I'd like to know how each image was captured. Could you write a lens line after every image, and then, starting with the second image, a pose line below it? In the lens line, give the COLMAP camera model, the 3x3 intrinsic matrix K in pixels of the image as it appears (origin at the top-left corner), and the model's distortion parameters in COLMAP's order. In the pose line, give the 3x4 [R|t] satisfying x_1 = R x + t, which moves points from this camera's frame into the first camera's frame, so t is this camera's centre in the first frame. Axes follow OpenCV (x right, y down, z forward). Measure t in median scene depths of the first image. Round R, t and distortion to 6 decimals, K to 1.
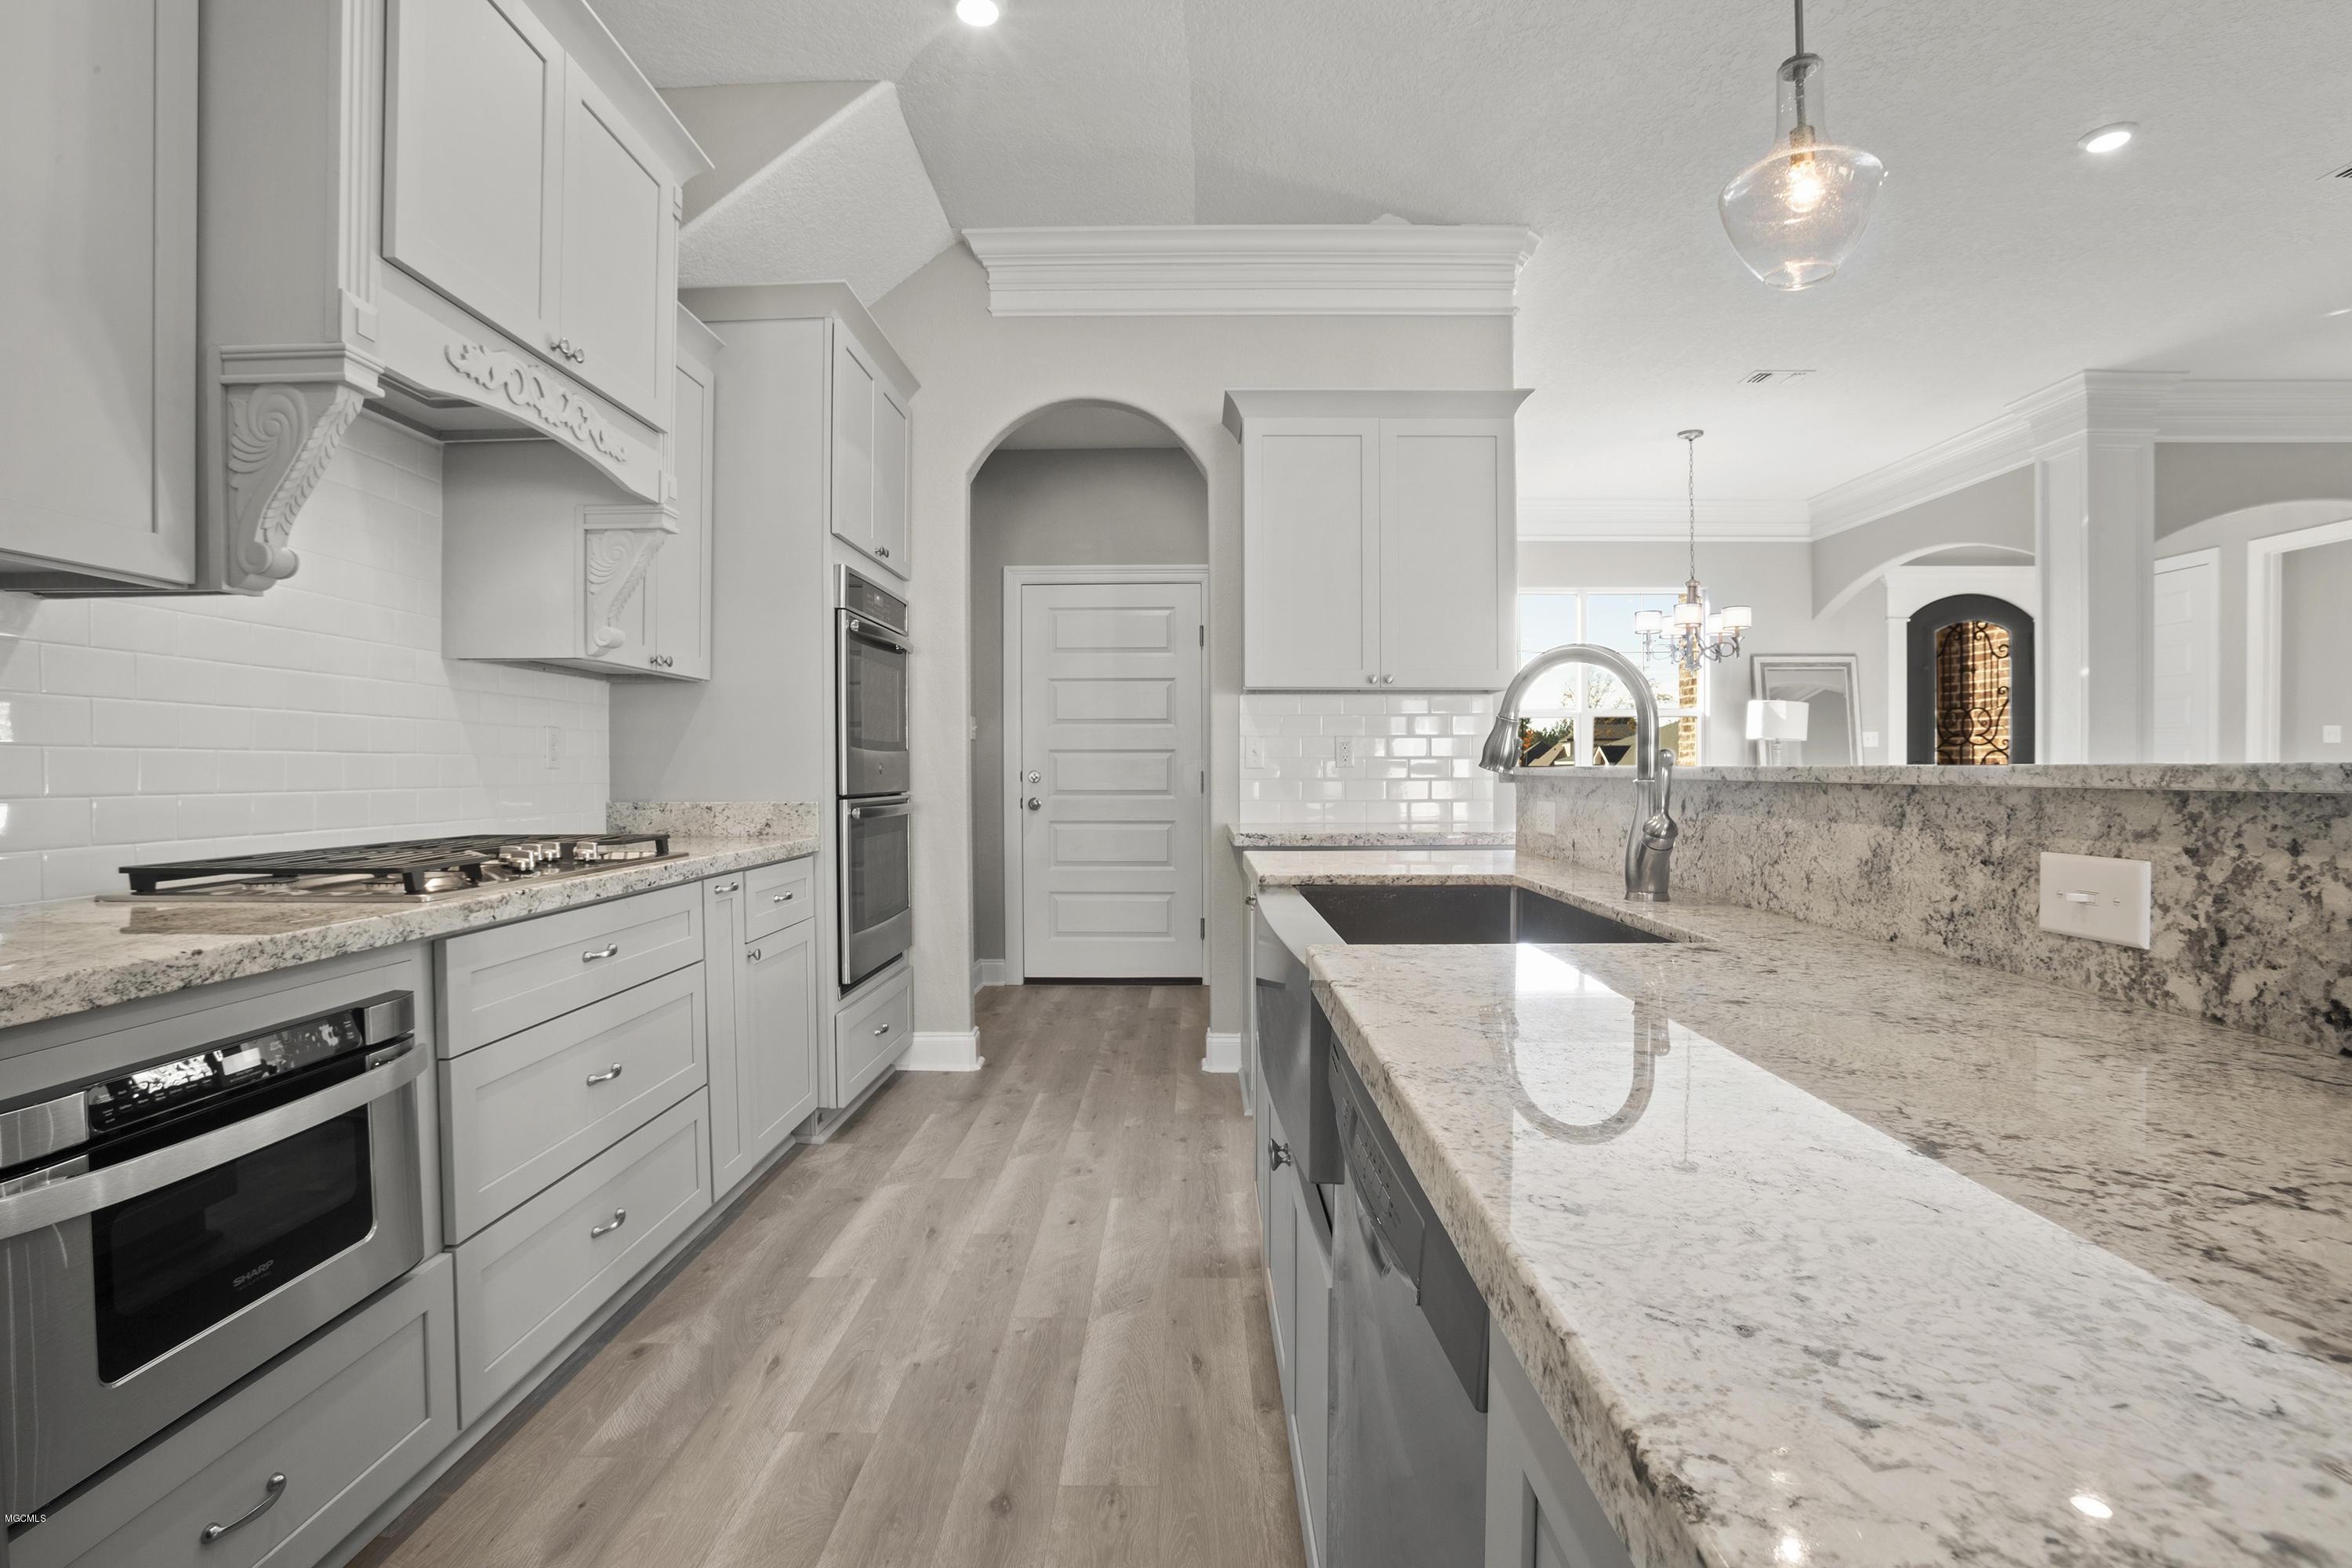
lens RADIAL K [[1163.1, 0, 1176.0], [0, 1163.1, 784.0], [0, 0, 1]] dist [-0.028467, 0.000698]
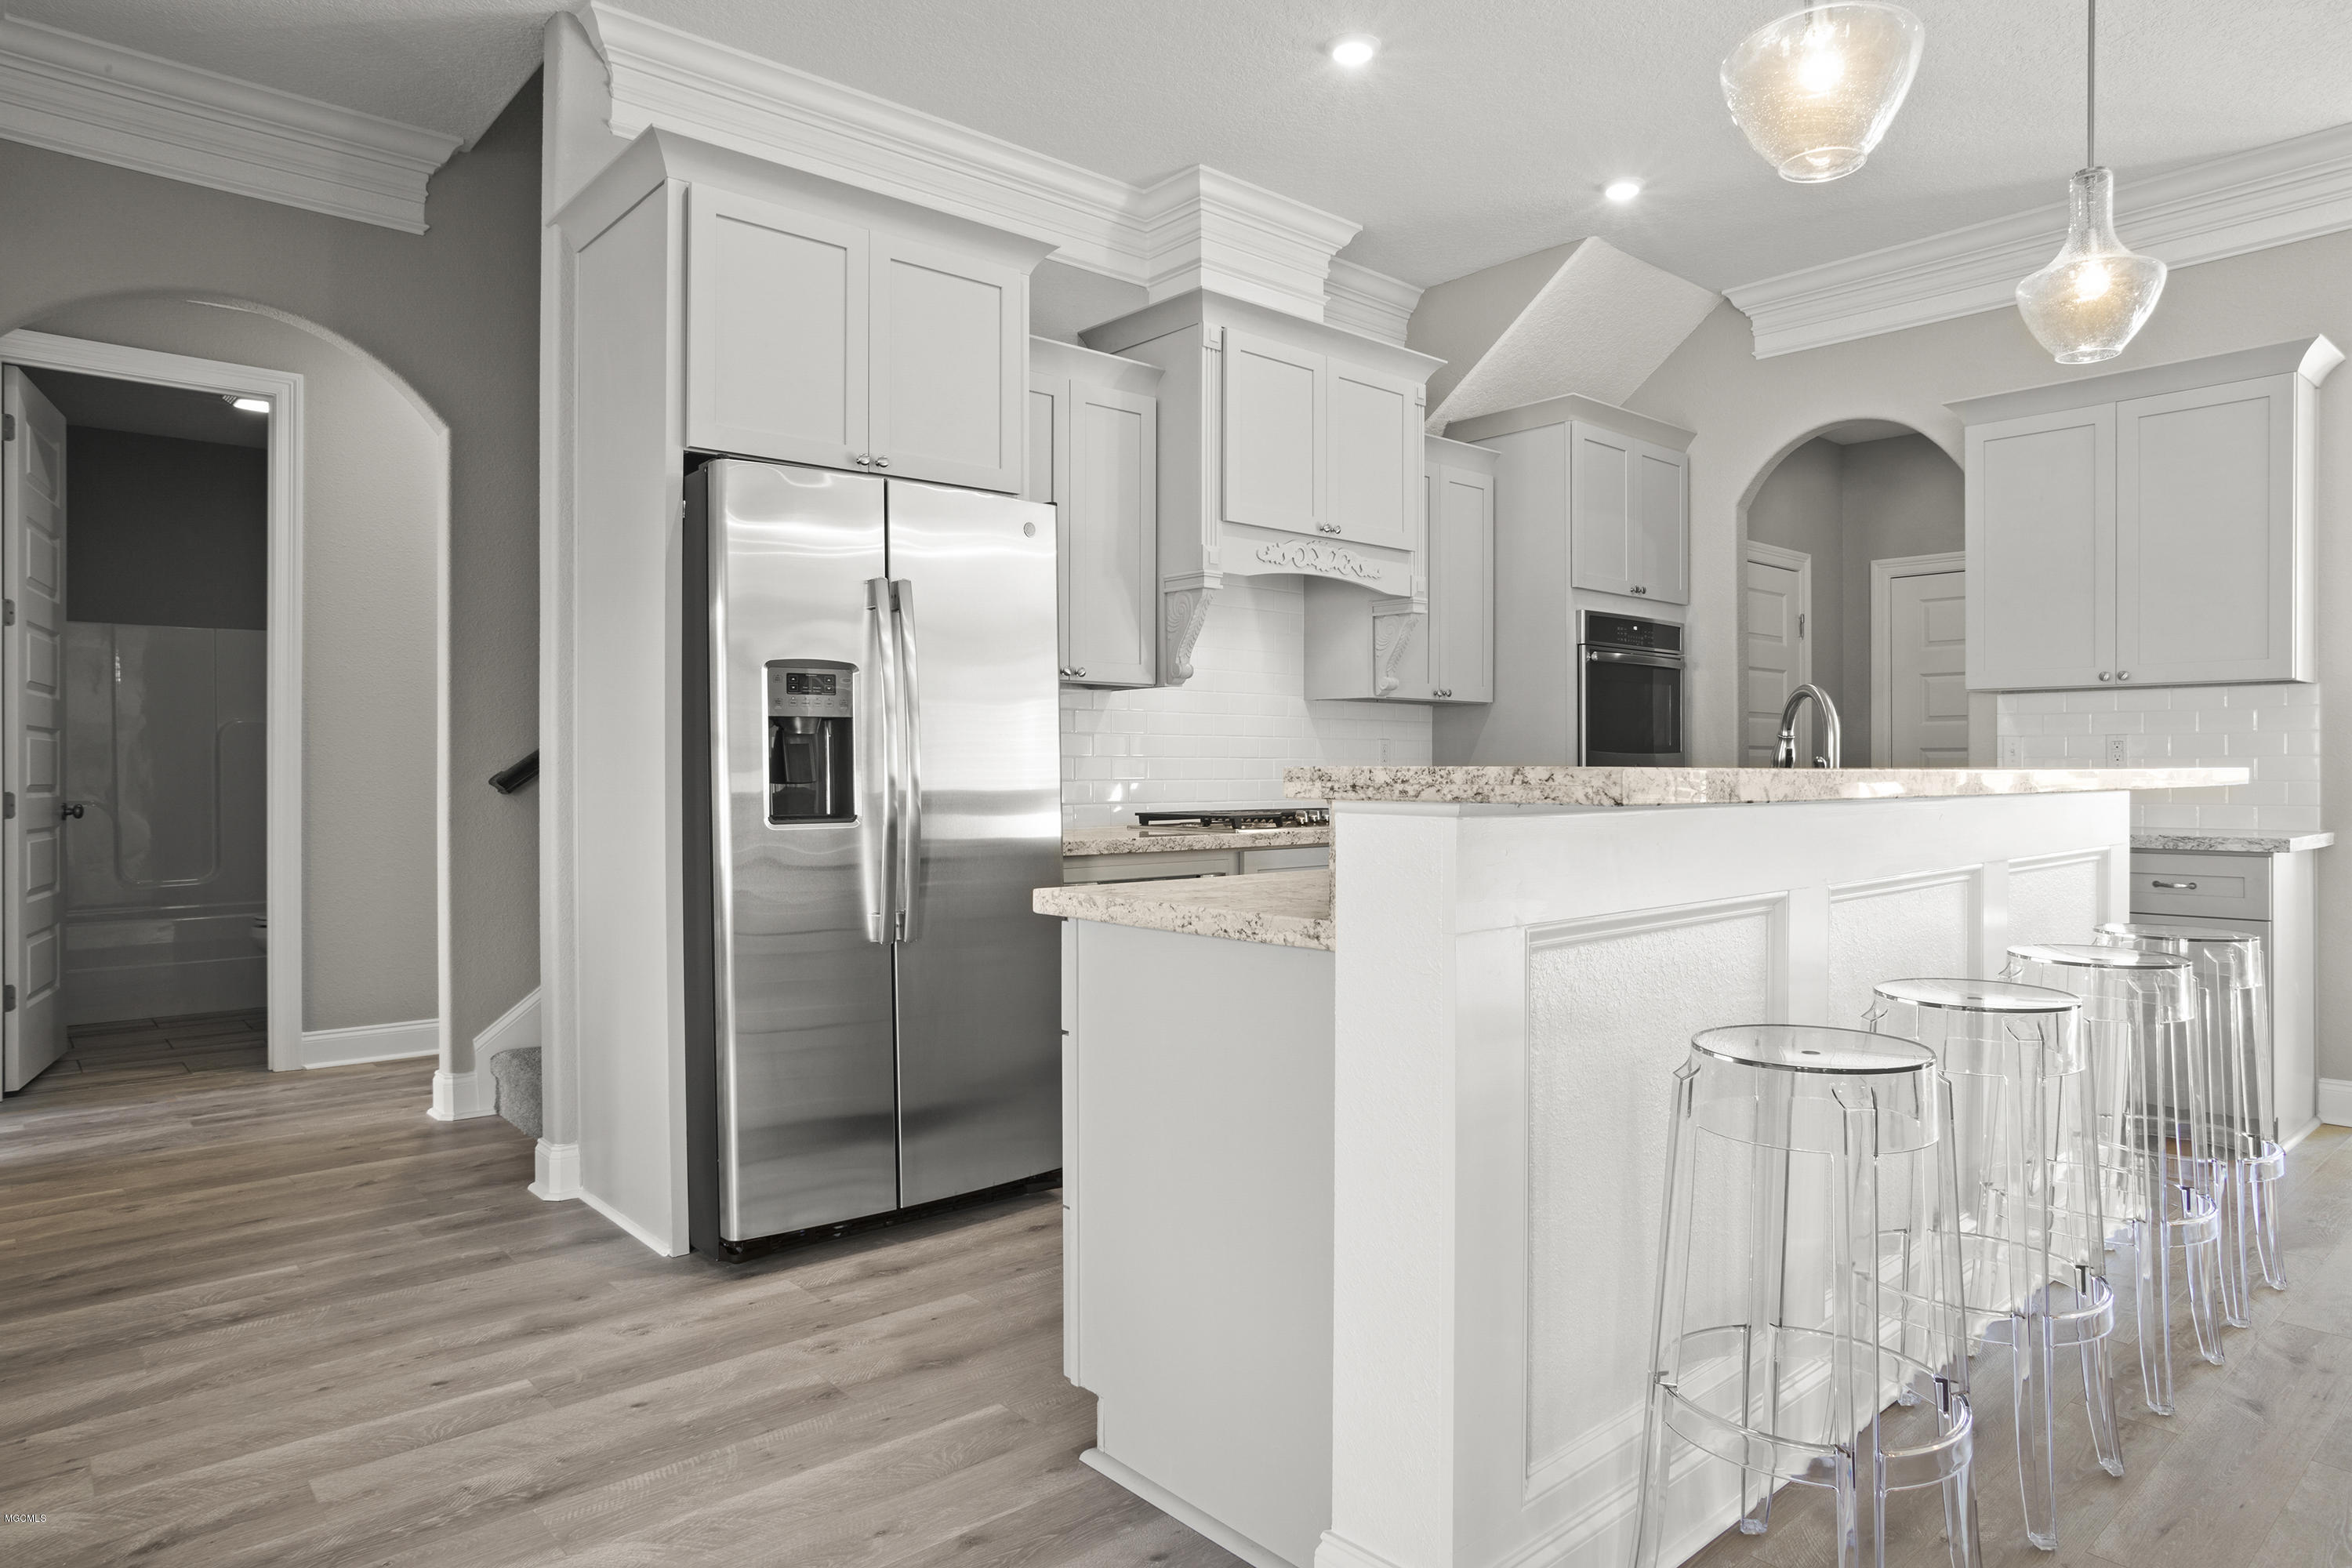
lens RADIAL K [[1466.8, 0, 1176.0], [0, 1466.8, 784.0], [0, 0, 1]] dist [-0.003375, -0.000508]
pose [[0.678245, 0.009855, -0.734770, 0.985553], [-0.011620, 0.999929, 0.002686, 0.008401], [0.734744, 0.006716, 0.678311, -0.706288]]
